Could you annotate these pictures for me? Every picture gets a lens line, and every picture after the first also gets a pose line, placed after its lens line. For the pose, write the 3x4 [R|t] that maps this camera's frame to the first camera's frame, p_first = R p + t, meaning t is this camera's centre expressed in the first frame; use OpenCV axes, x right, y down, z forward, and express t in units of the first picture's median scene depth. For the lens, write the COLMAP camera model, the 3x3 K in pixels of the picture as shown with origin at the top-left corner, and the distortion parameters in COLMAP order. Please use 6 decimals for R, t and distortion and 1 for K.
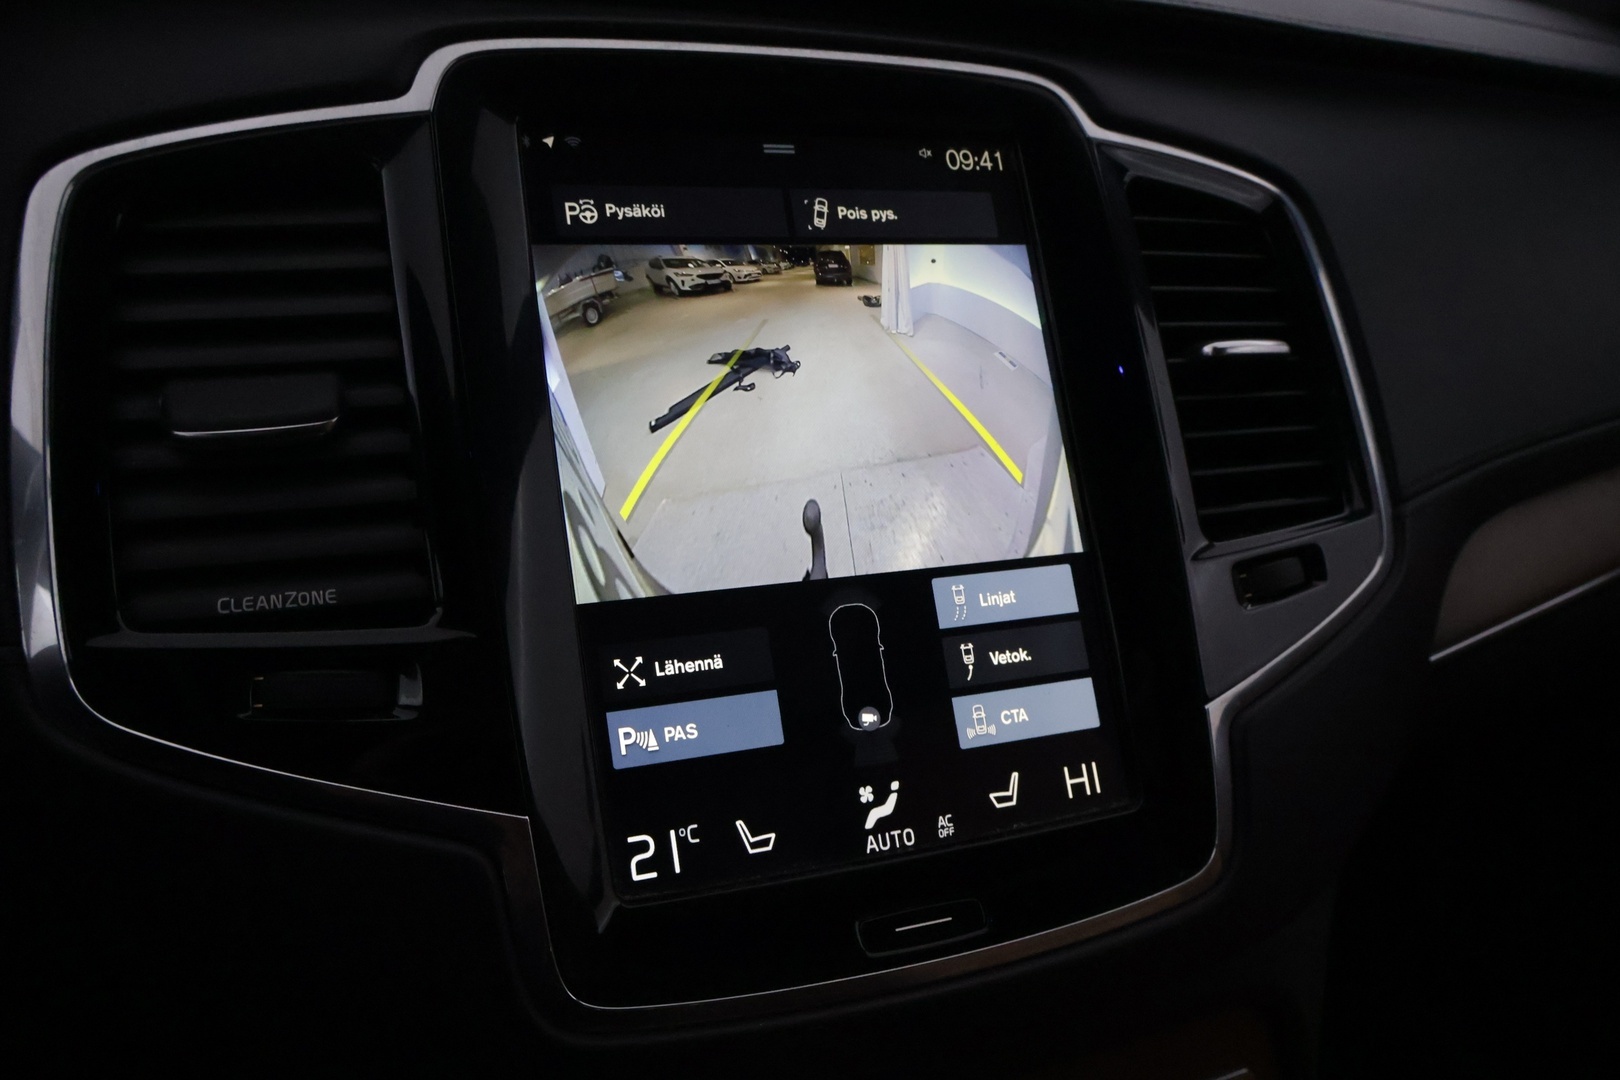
lens RADIAL K [[1352.8, 0, 810.0], [0, 1352.8, 540.0], [0, 0, 1]] dist [0.003126, 0.001015]
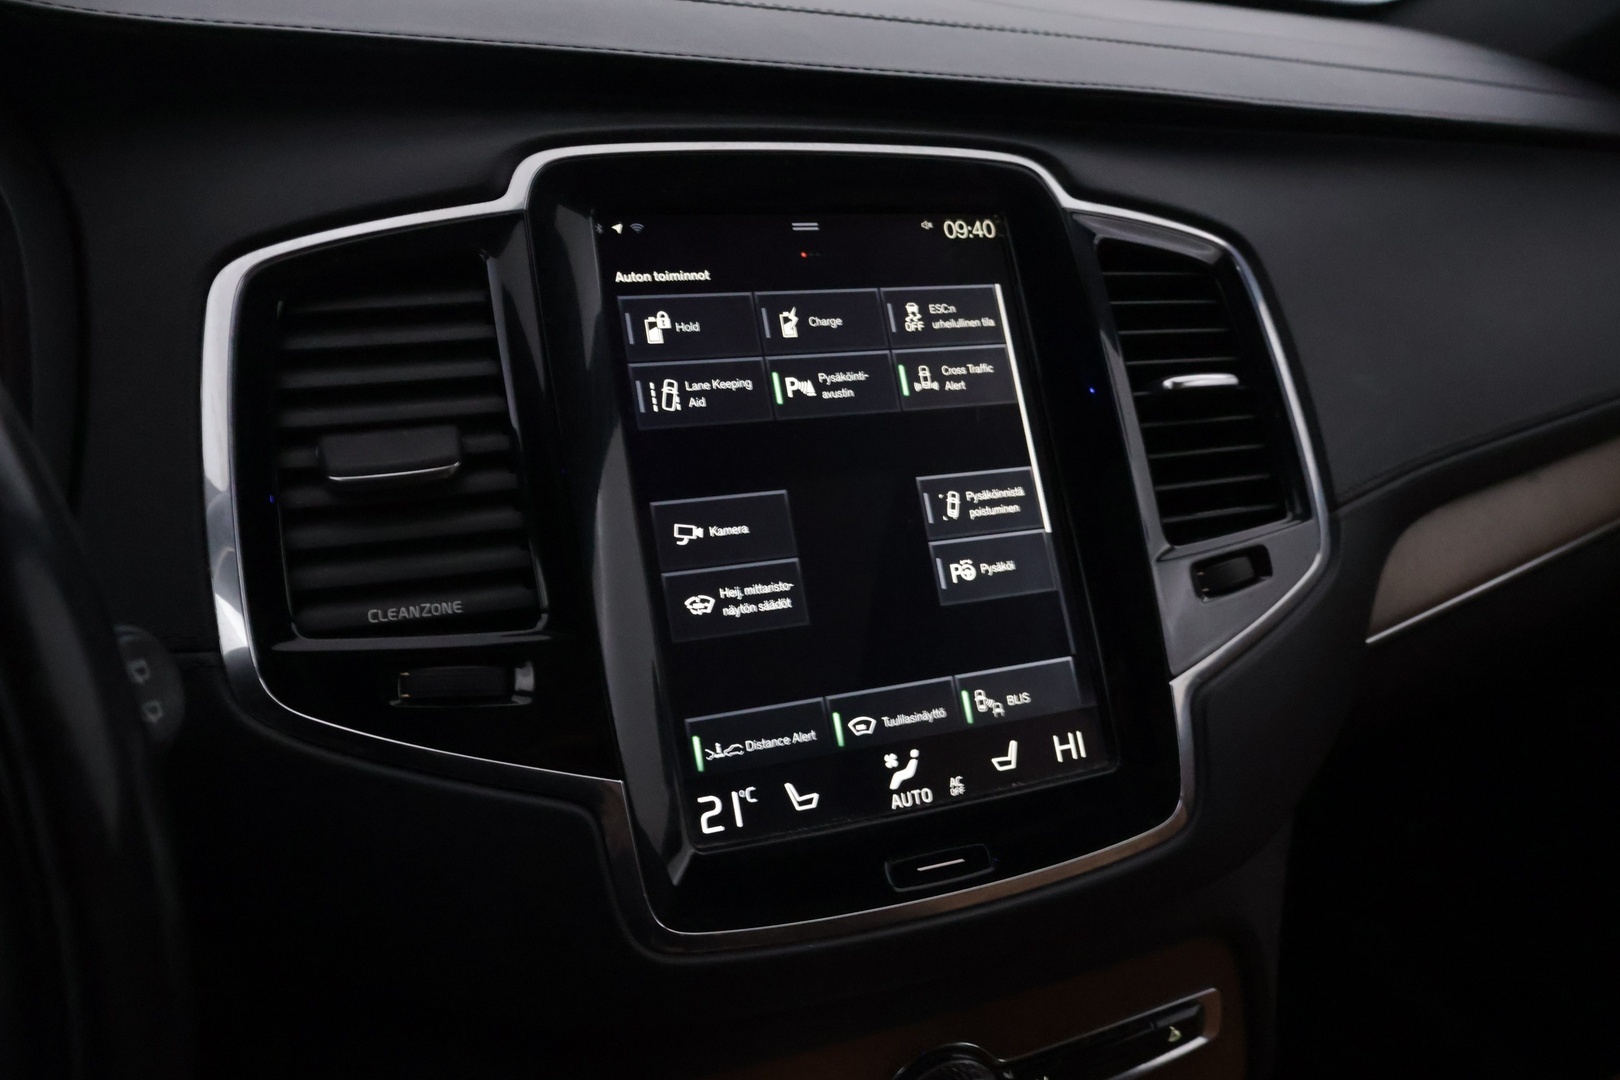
lens RADIAL K [[1329.5, 0, 810.0], [0, 1329.5, 540.0], [0, 0, 1]] dist [-0.009290, -0.002983]
pose [[0.999771, -0.021368, 0.000700, -0.027099], [0.021369, 0.999770, -0.001957, -0.008980], [-0.000658, 0.001972, 0.999998, -0.188307]]
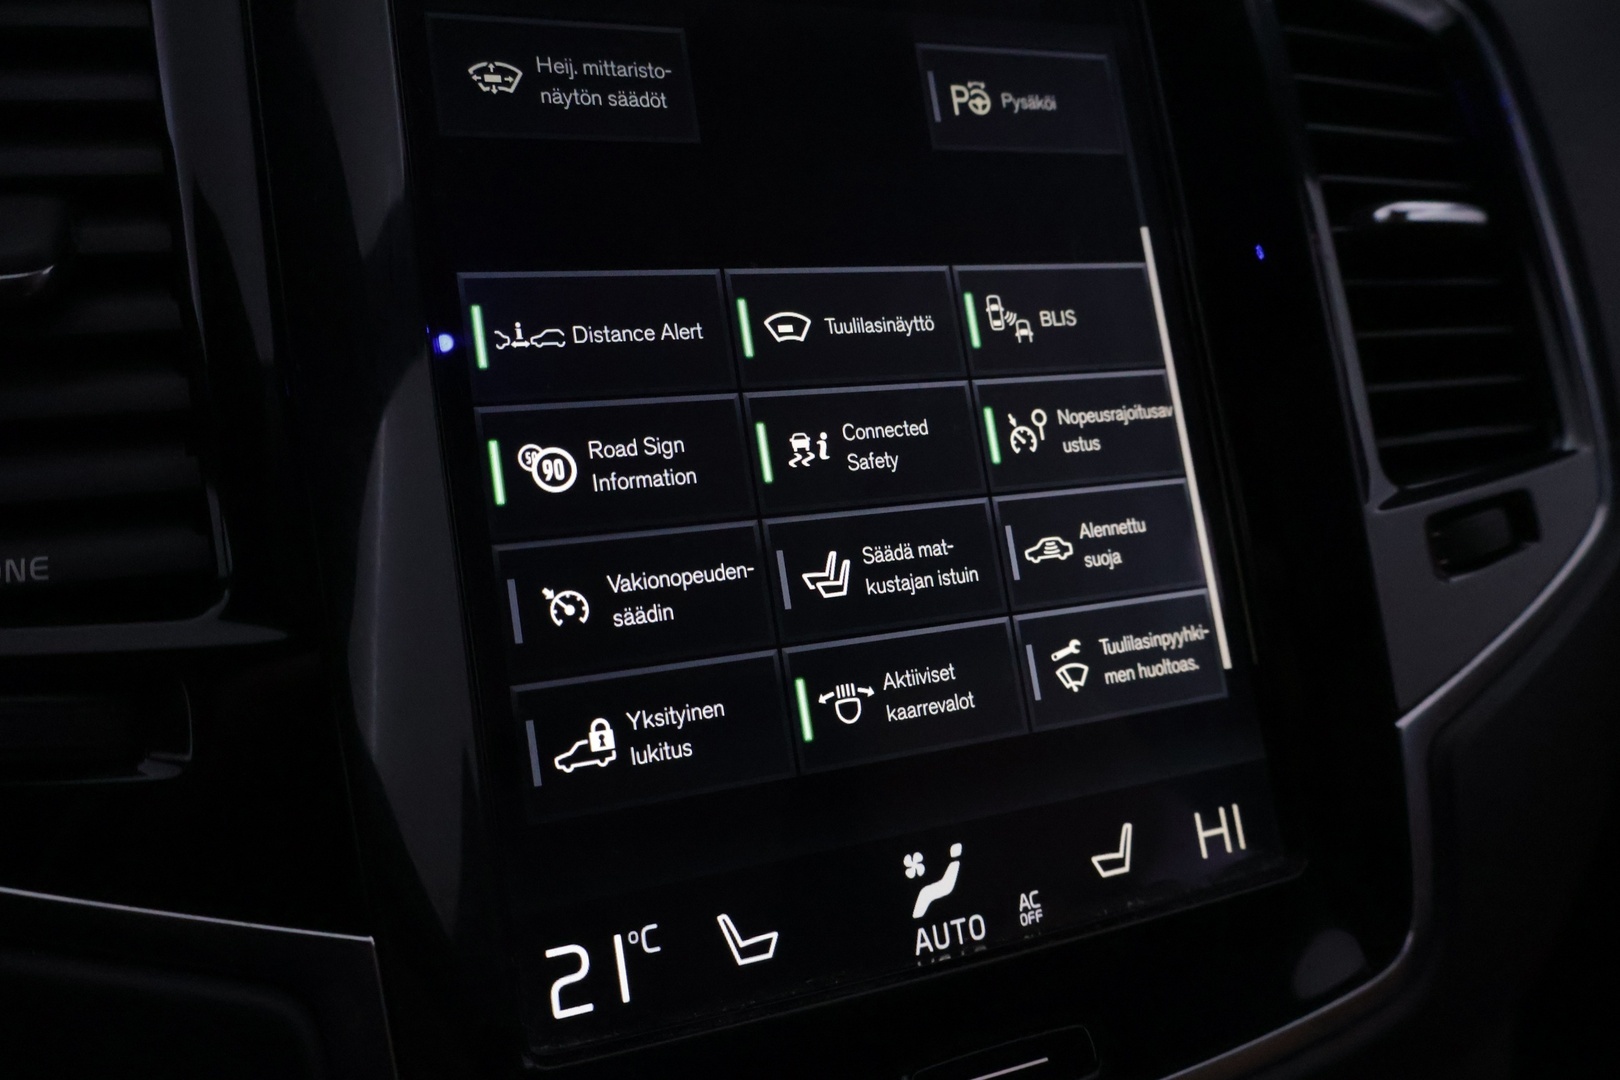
lens RADIAL K [[1338.7, 0, 820.0], [0, 1338.7, 527.3], [0, 0, 1]] dist [-0.005085, 0.003127]
pose [[0.999296, 0.004138, 0.037281, -0.028871], [-0.005333, 0.999474, 0.031988, 0.002660], [-0.037129, -0.032165, 0.998793, 0.349216]]
